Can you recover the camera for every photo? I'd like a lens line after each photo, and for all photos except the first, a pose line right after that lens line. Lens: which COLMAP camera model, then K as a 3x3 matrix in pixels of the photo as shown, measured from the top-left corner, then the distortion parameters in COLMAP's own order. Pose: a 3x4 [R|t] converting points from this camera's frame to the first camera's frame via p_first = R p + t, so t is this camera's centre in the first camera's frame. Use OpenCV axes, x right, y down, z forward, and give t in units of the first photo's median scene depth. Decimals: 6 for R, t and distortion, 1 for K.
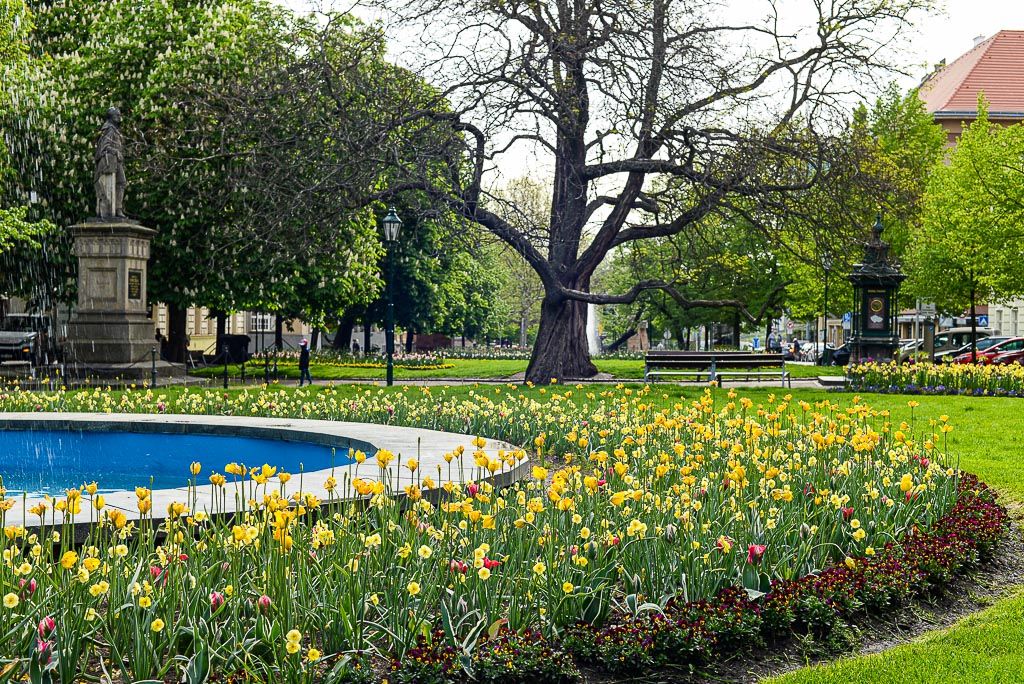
lens RADIAL K [[1382.7, 0, 513.4], [0, 1382.7, 342.0], [0, 0, 1]] dist [0.006447, 0.000000]
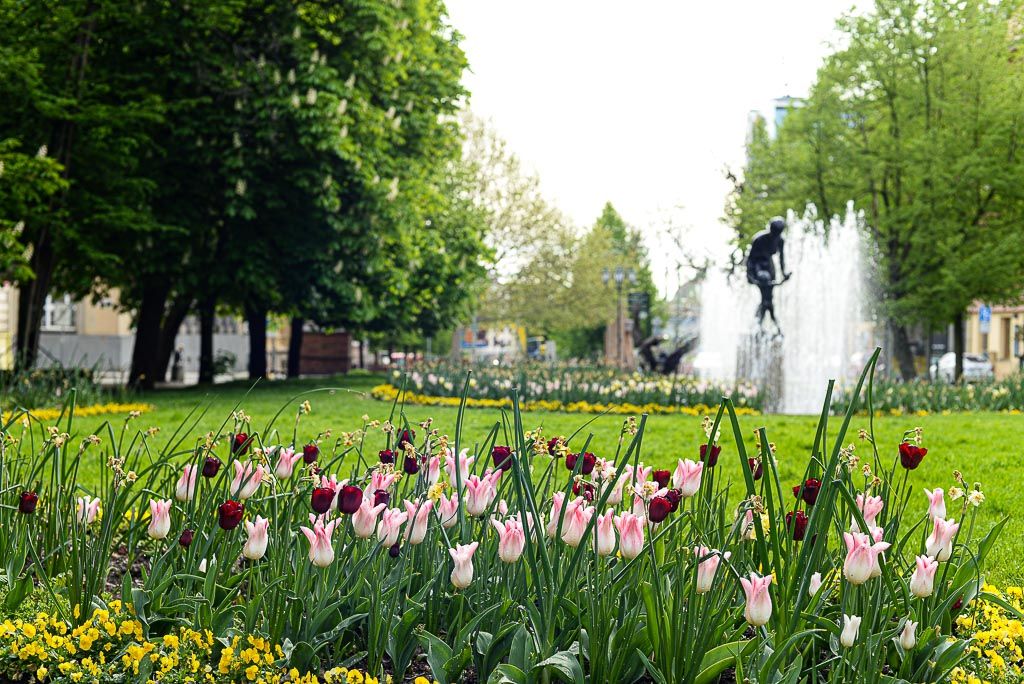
lens RADIAL K [[1382.7, 0, 512.3], [0, 1382.7, 342.0], [0, 0, 1]] dist [0.006447, 0.000000]
pose [[0.994755, -0.001034, 0.102284, -0.107944], [0.002028, 0.999952, -0.009614, 0.004864], [-0.102269, 0.009771, 0.994709, 1.137416]]
